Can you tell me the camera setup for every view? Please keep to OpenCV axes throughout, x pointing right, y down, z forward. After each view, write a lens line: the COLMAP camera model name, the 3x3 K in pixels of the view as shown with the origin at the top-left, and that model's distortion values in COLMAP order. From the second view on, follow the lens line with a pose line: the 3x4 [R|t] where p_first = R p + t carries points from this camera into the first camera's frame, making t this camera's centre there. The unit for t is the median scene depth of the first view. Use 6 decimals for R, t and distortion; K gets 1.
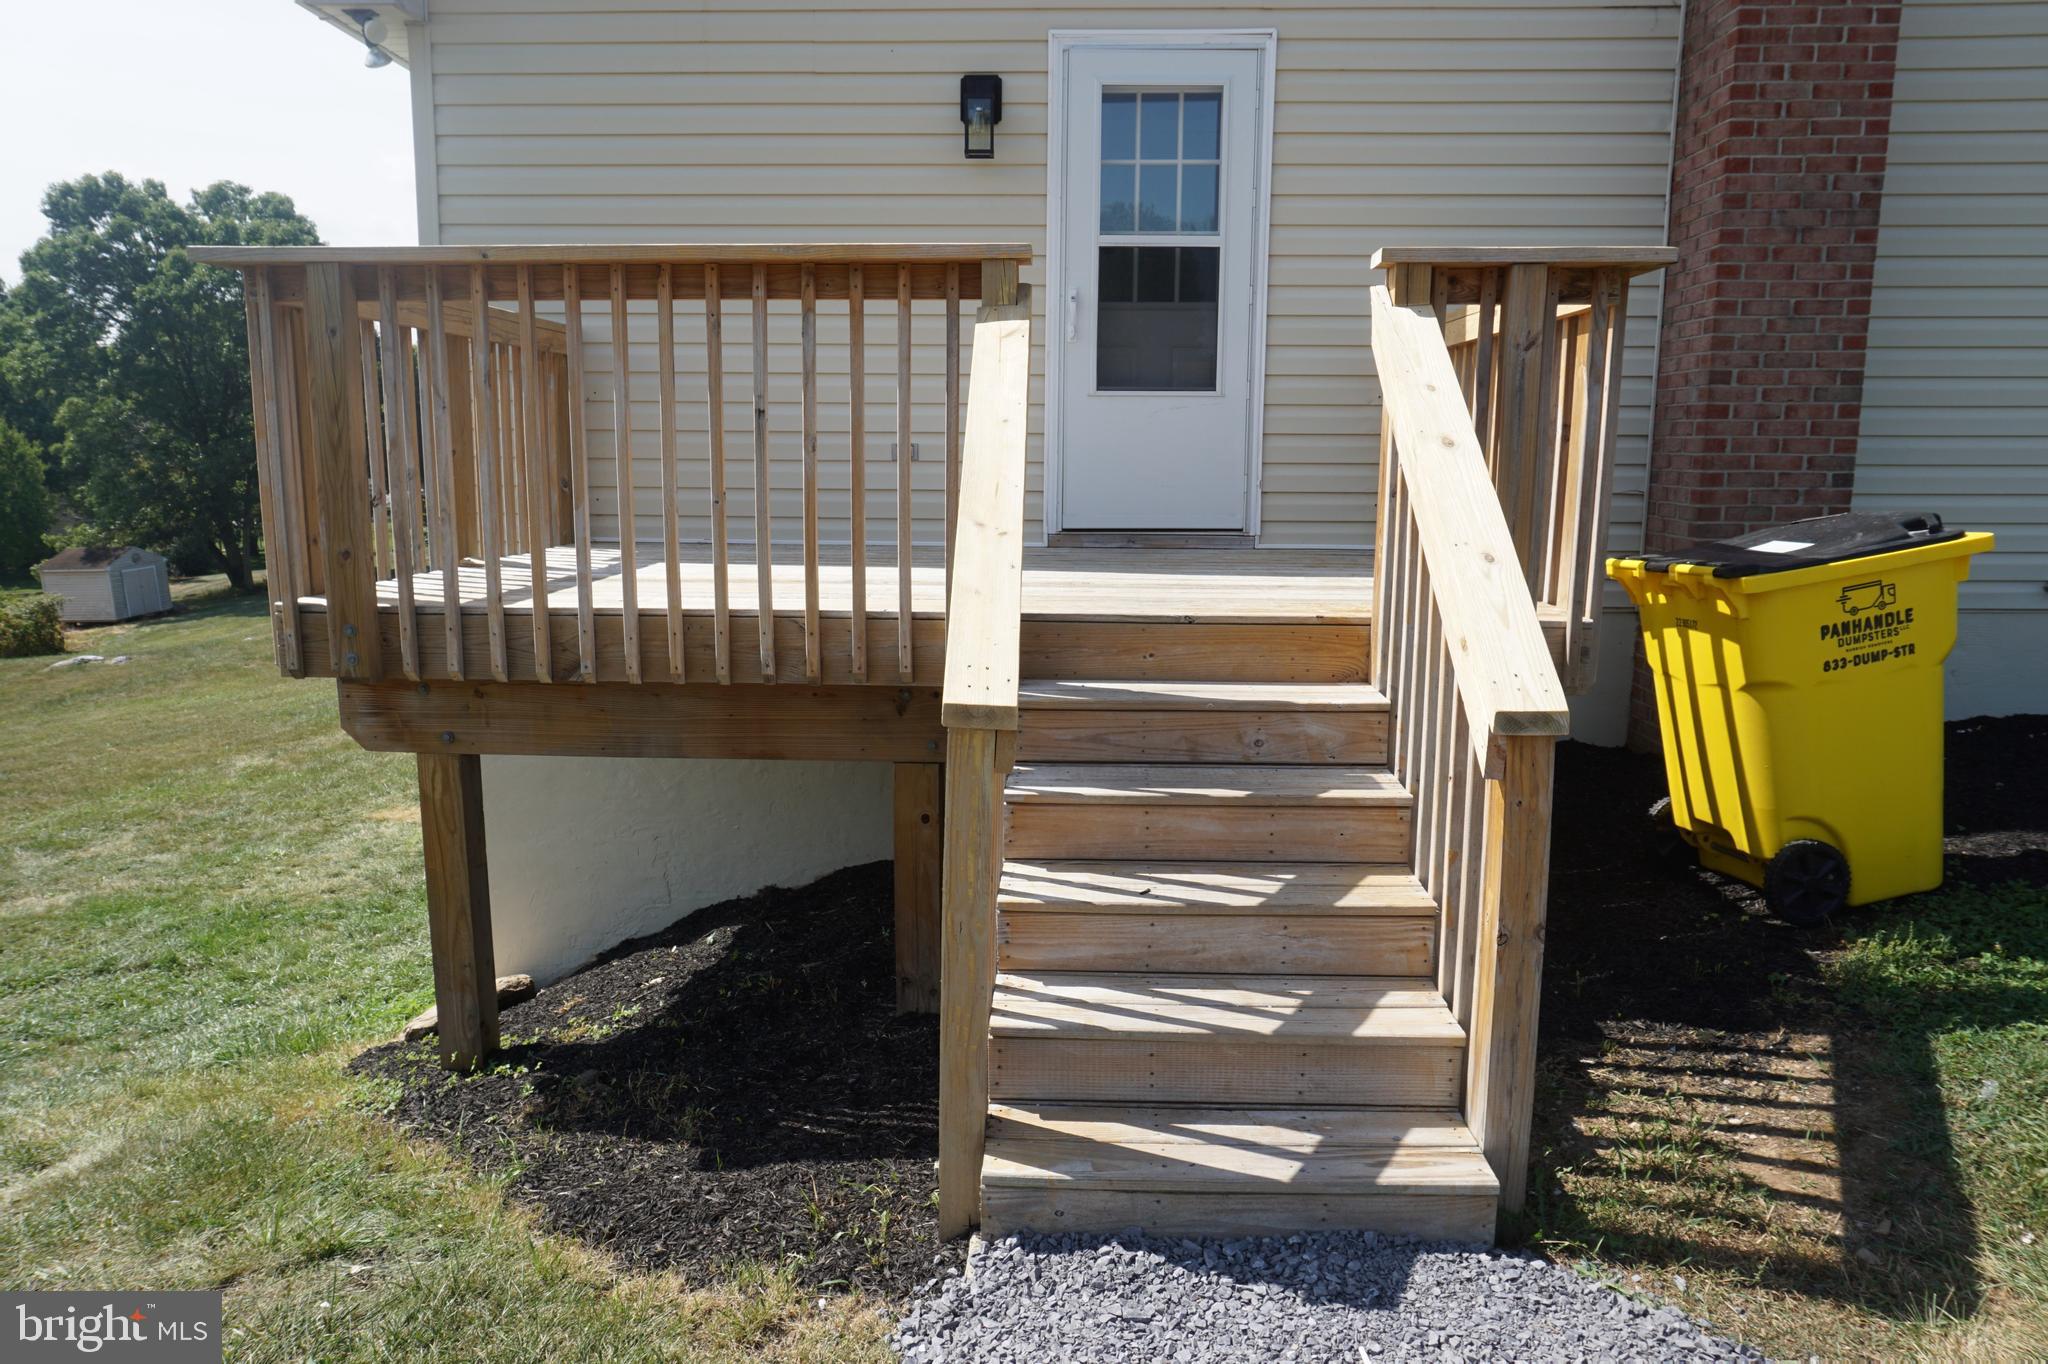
lens RADIAL K [[1447.7, 0, 1024.0], [0, 1447.7, 682.0], [0, 0, 1]] dist [-0.047479, 0.034779]
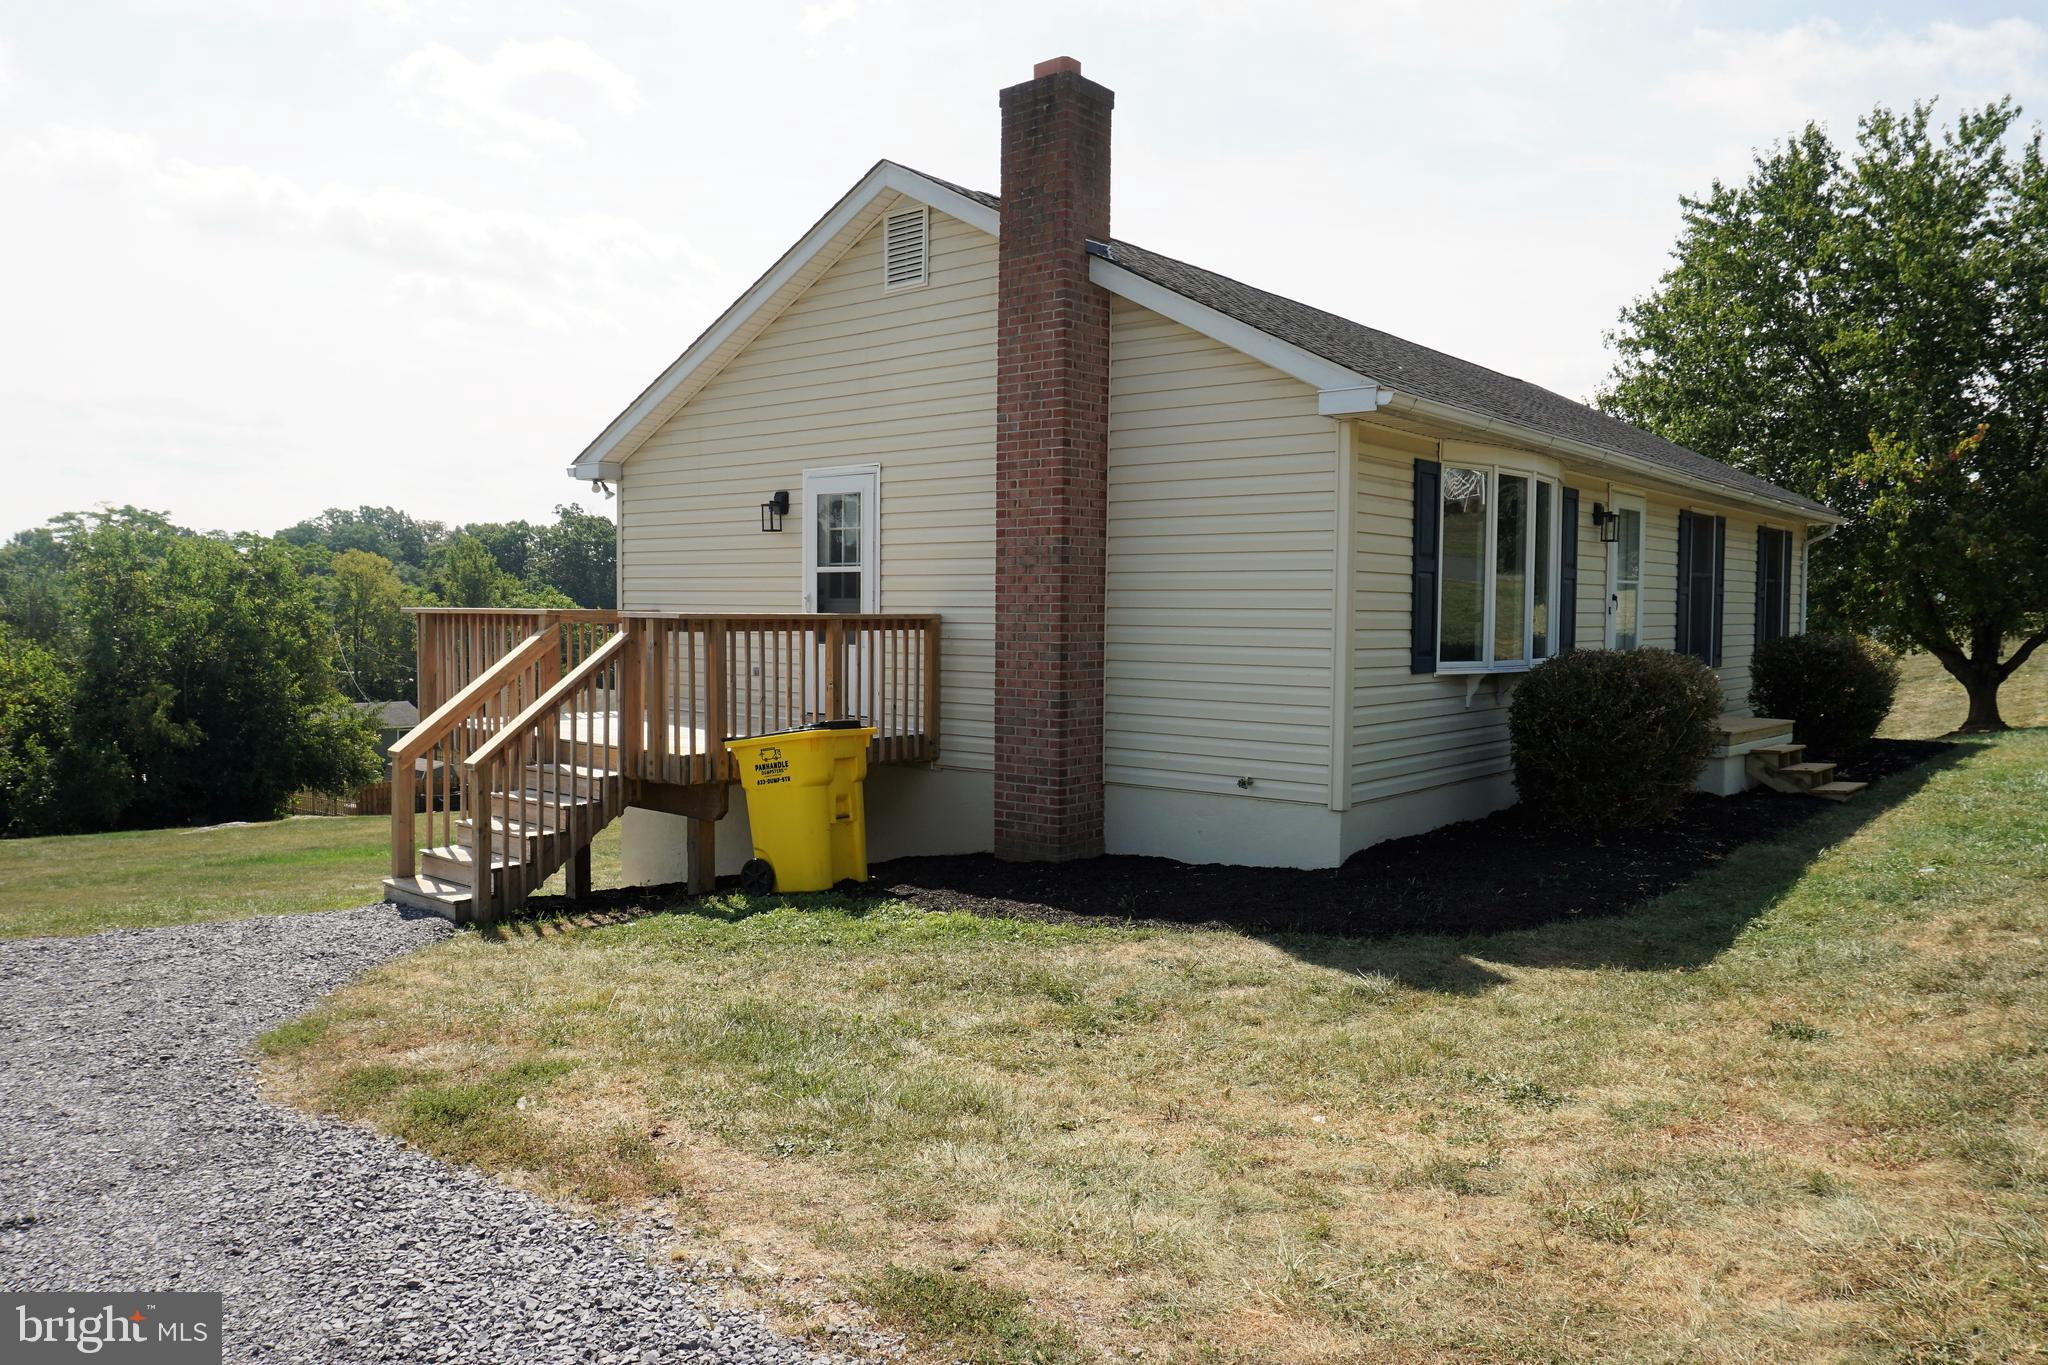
lens RADIAL K [[1447.7, 0, 1024.0], [0, 1447.7, 682.5], [0, 0, 1]] dist [-0.047479, 0.034779]
pose [[0.777078, 0.045130, -0.627784, 1.703729], [-0.114218, 0.990976, -0.070142, -0.041015], [0.618953, 0.126210, 0.775221, -0.411217]]
